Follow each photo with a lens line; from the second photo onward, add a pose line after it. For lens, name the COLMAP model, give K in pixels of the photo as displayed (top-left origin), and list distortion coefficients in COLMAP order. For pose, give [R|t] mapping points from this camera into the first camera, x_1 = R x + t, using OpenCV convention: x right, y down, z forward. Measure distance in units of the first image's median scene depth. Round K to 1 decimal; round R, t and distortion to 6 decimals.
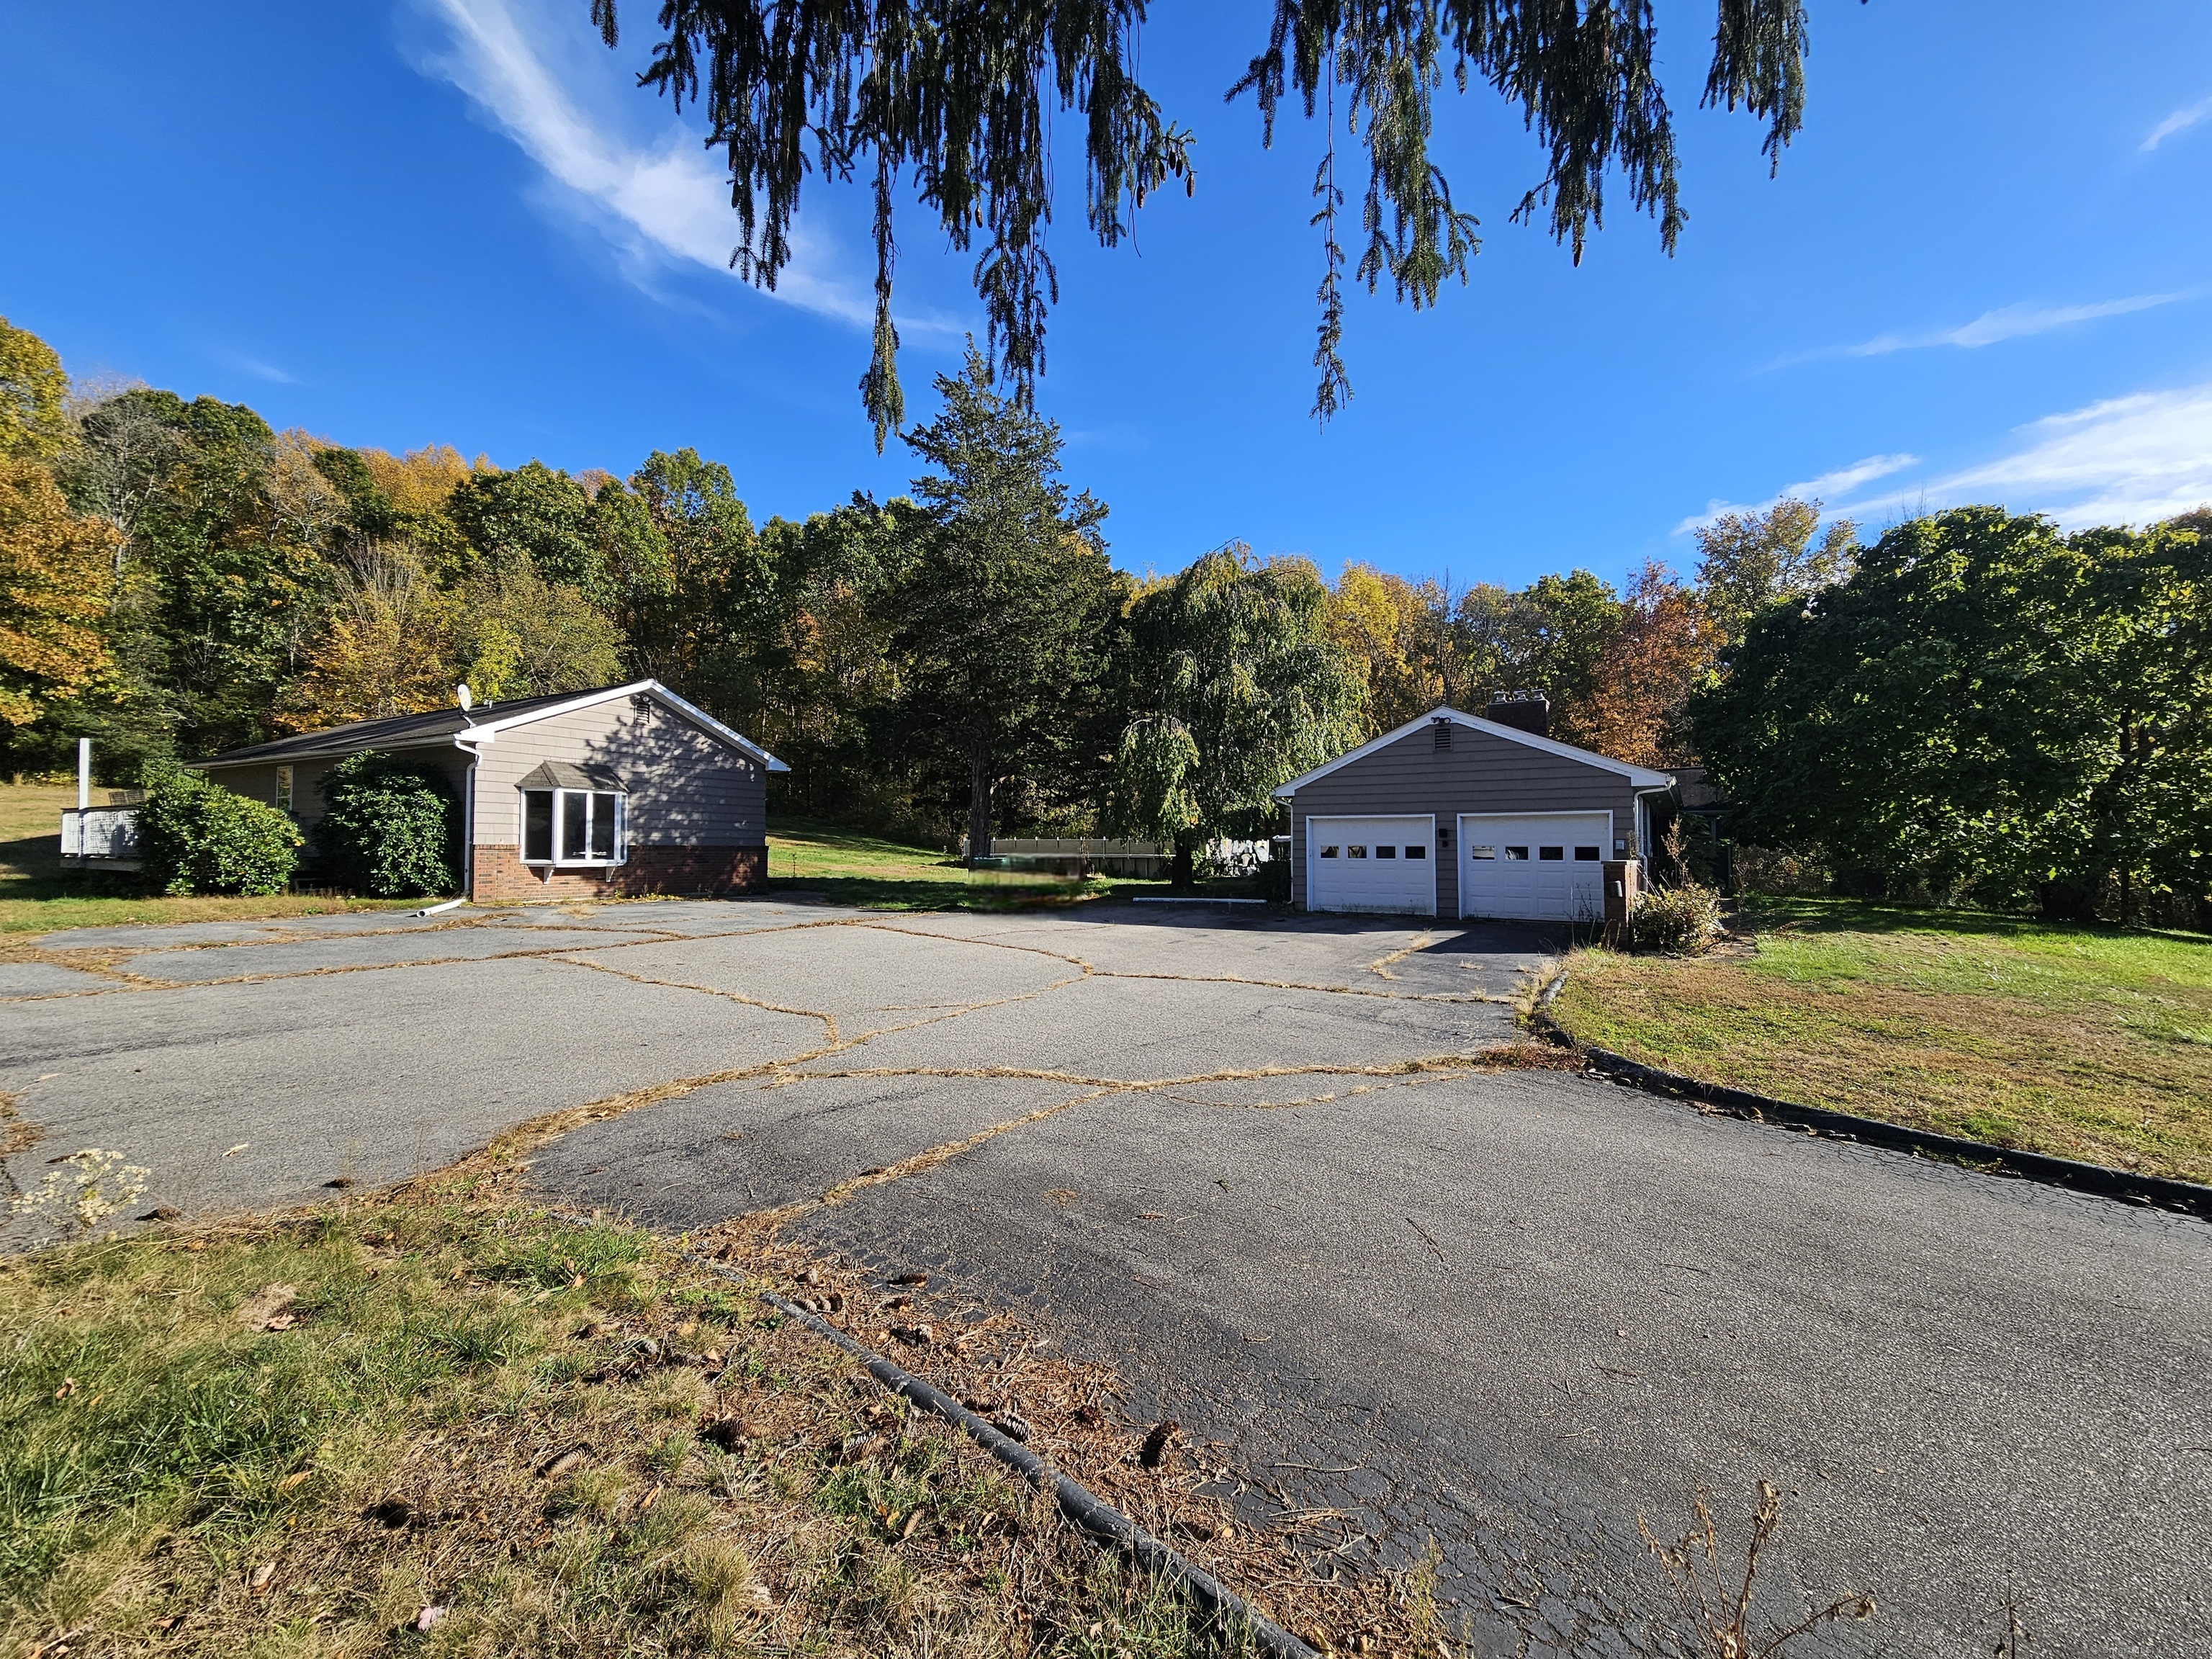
lens RADIAL K [[909.4, 0, 1109.3], [0, 909.4, 824.2], [0, 0, 1]] dist [-0.001798, 0.000060]
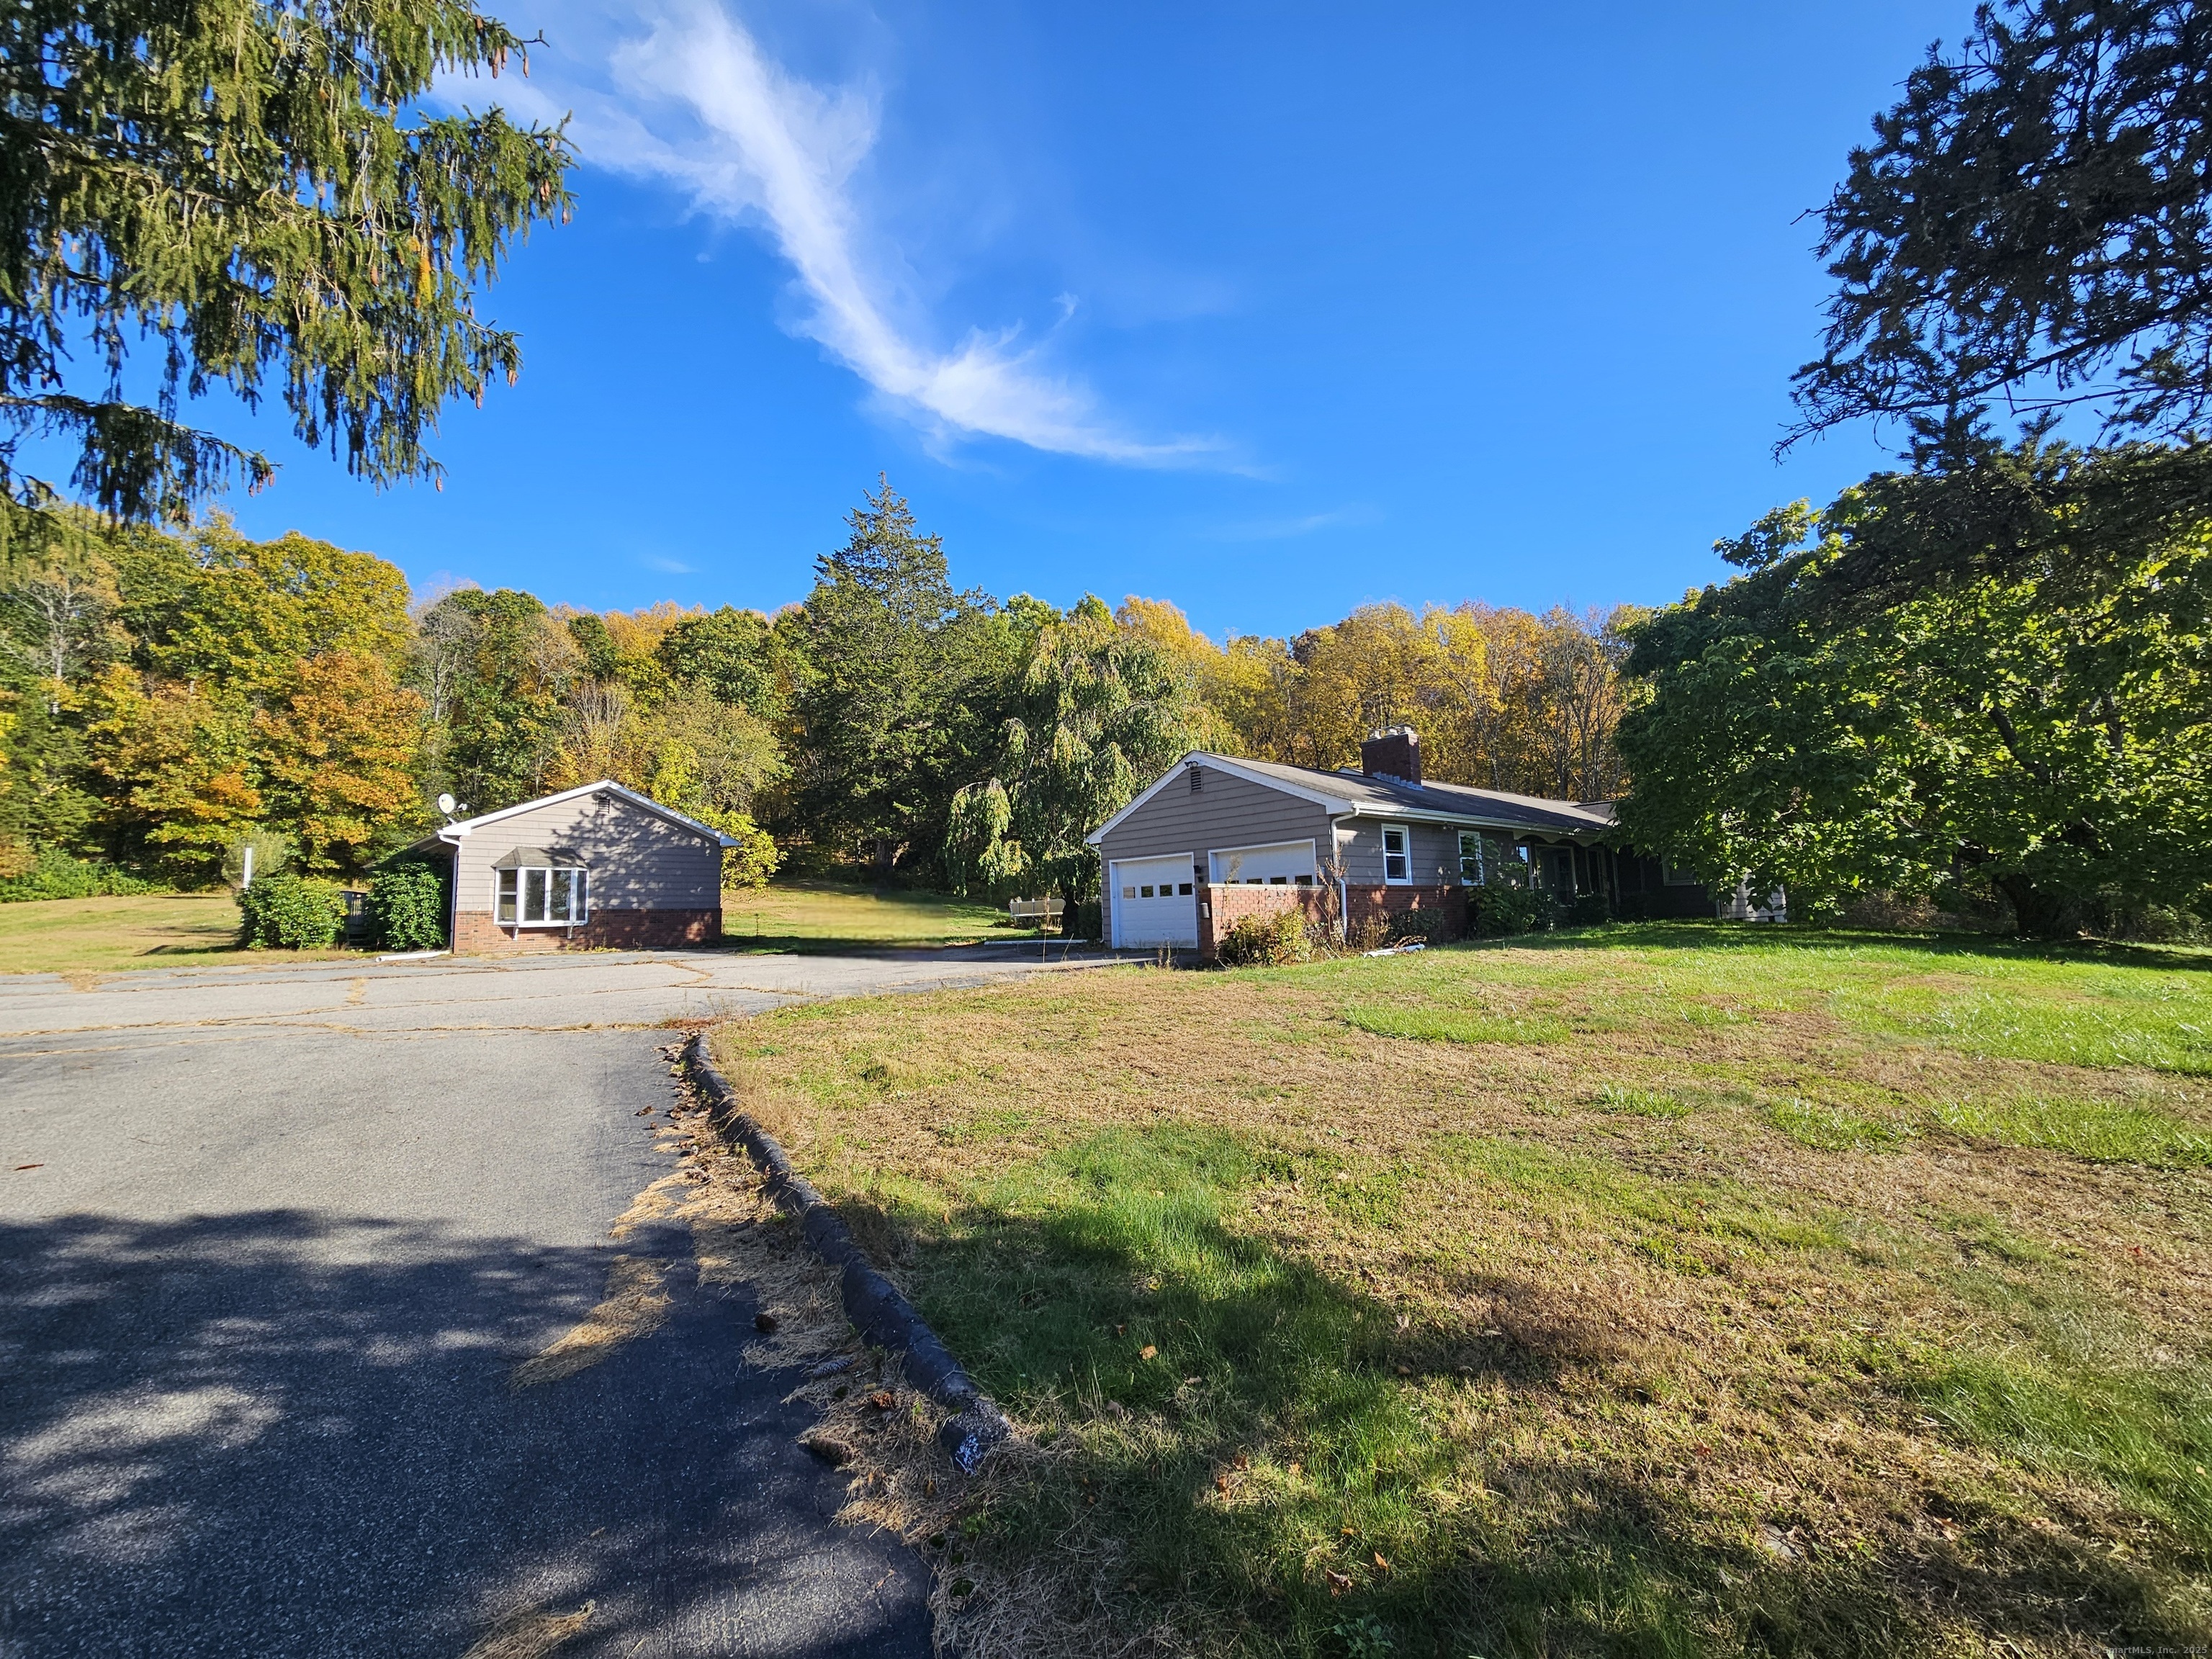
lens RADIAL K [[903.4, 0, 1115.9], [0, 903.4, 835.5], [0, 0, 1]] dist [-0.003544, -0.000354]
pose [[0.964862, -0.057173, -0.256462, 0.499638], [0.040906, 0.996824, -0.068326, 0.035204], [0.259554, 0.055434, 0.964136, -0.038578]]
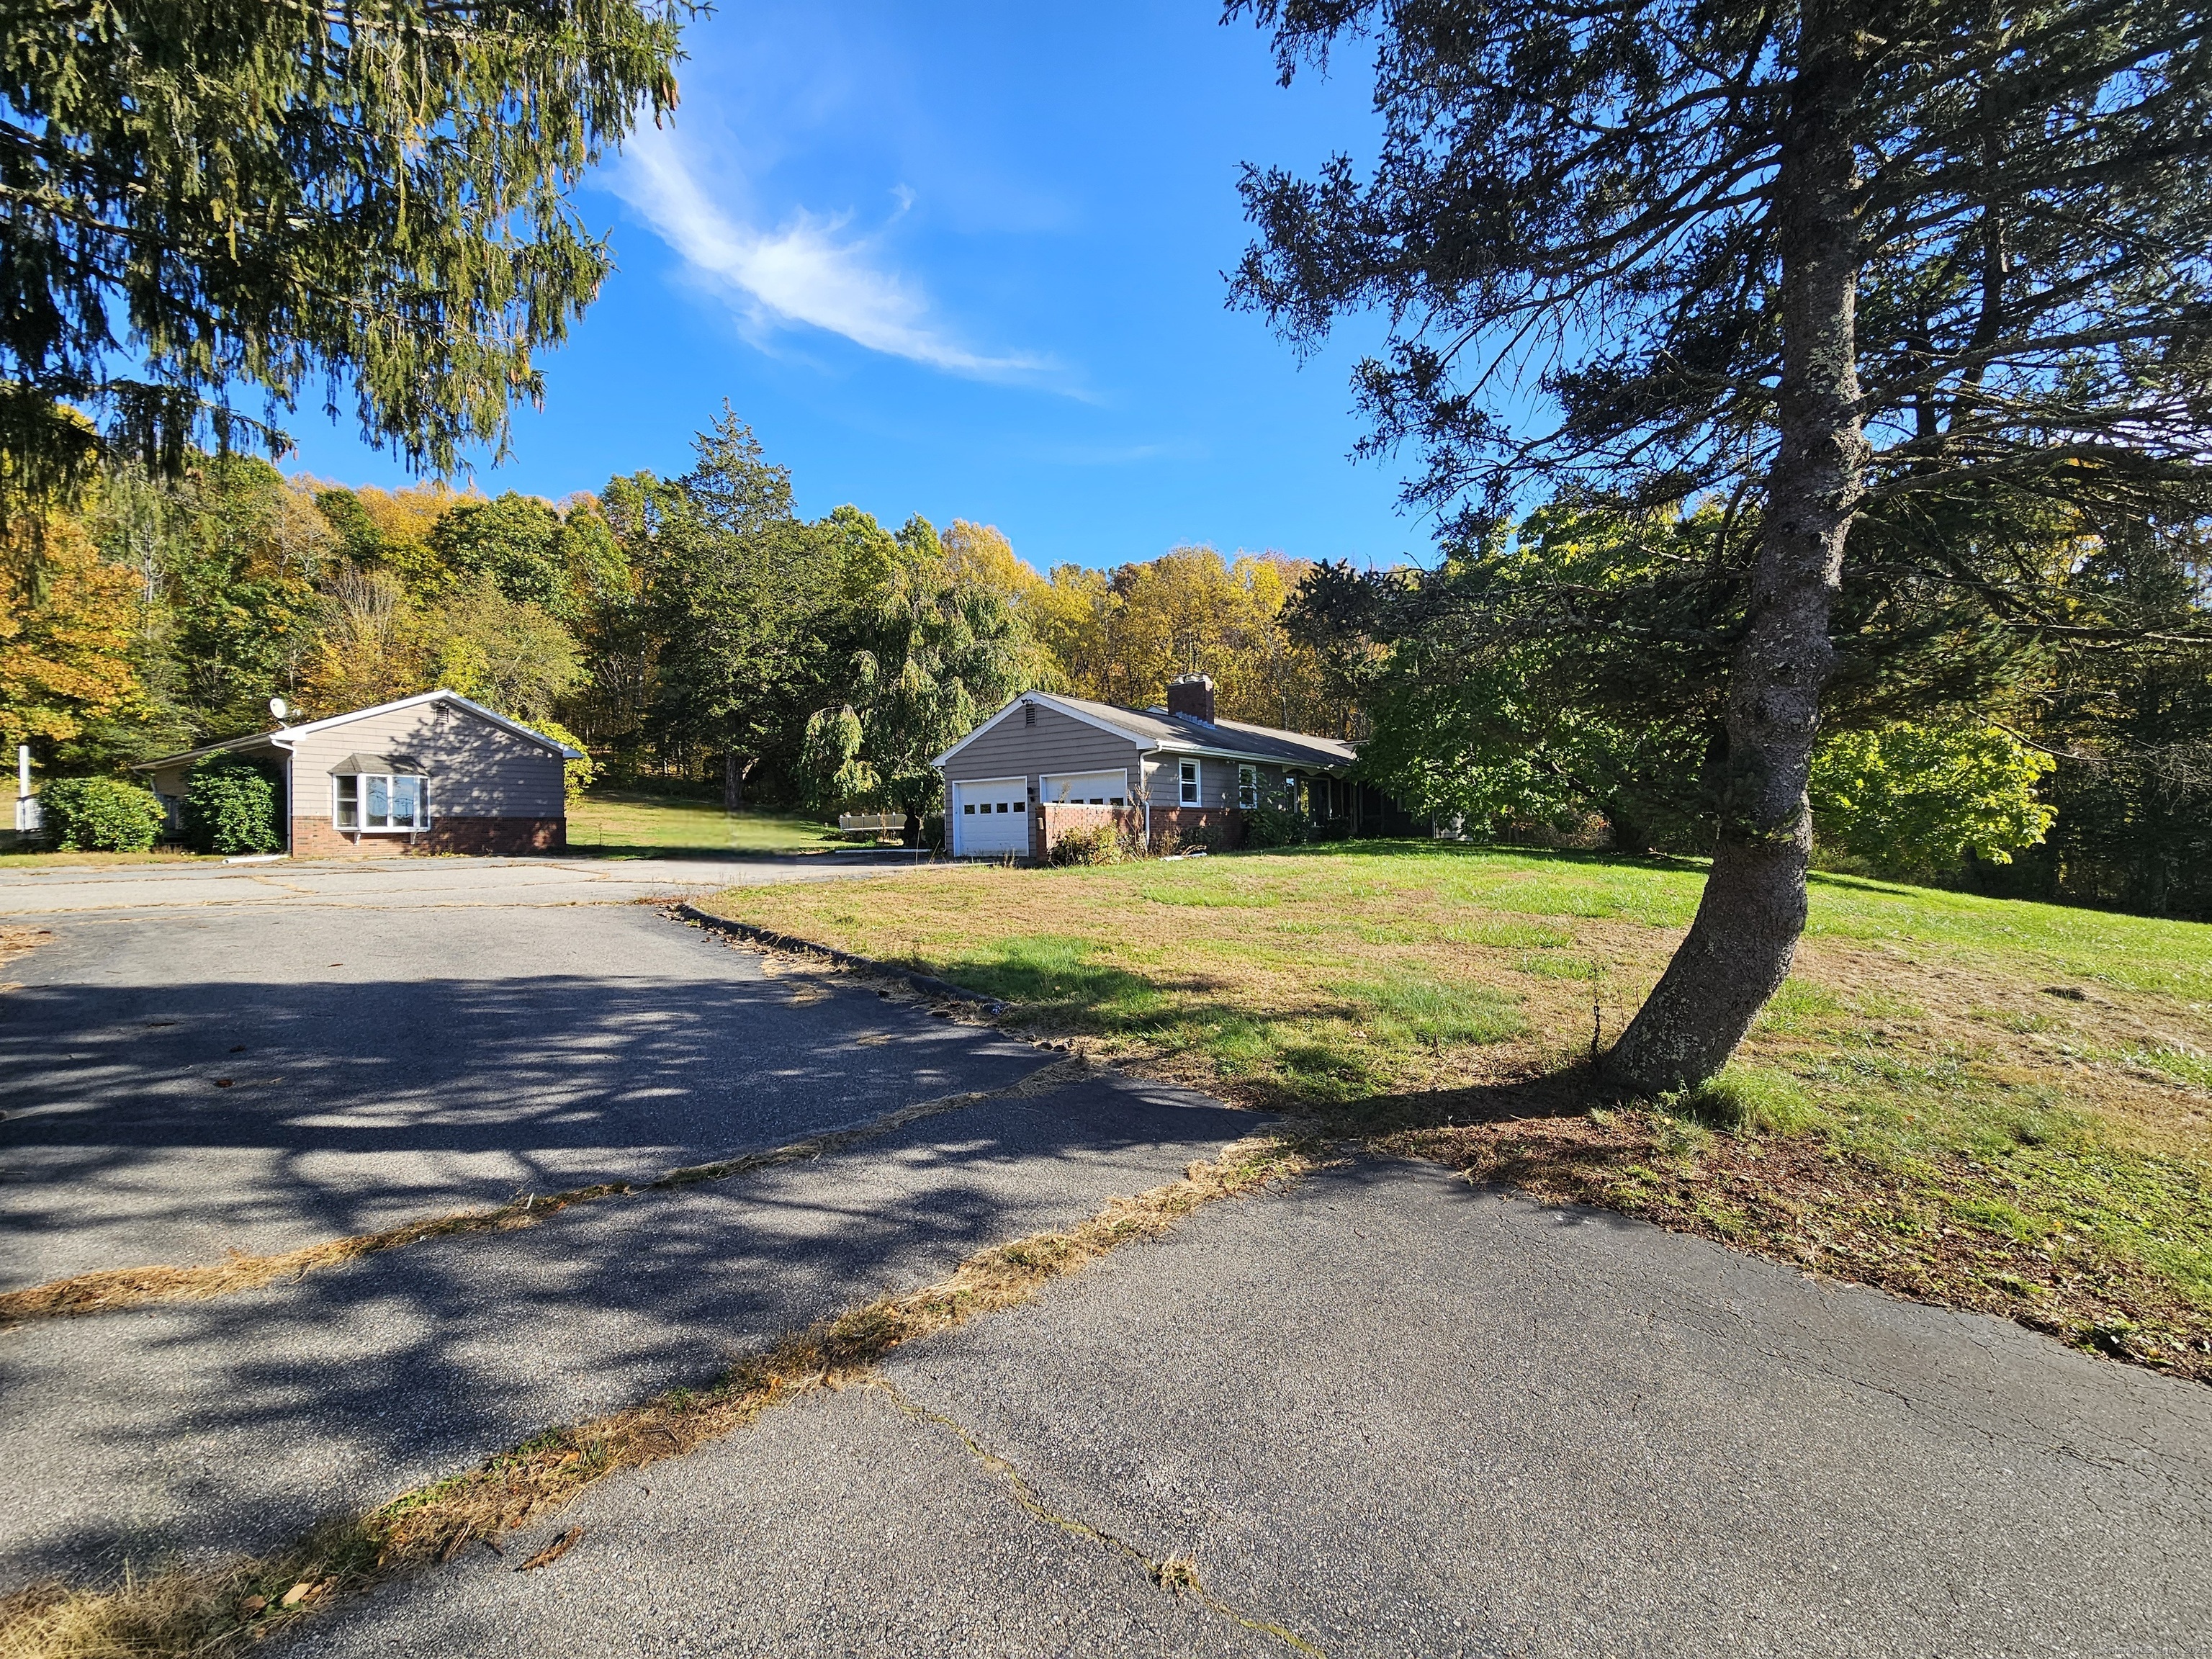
lens RADIAL K [[910.0, 0, 1107.6], [0, 910.0, 827.7], [0, 0, 1]] dist [0.000346, 0.000708]
pose [[0.997518, -0.022864, -0.066593, 0.509094], [0.024083, 0.999556, 0.017565, 0.038097], [0.066162, -0.019126, 0.997626, -0.235879]]
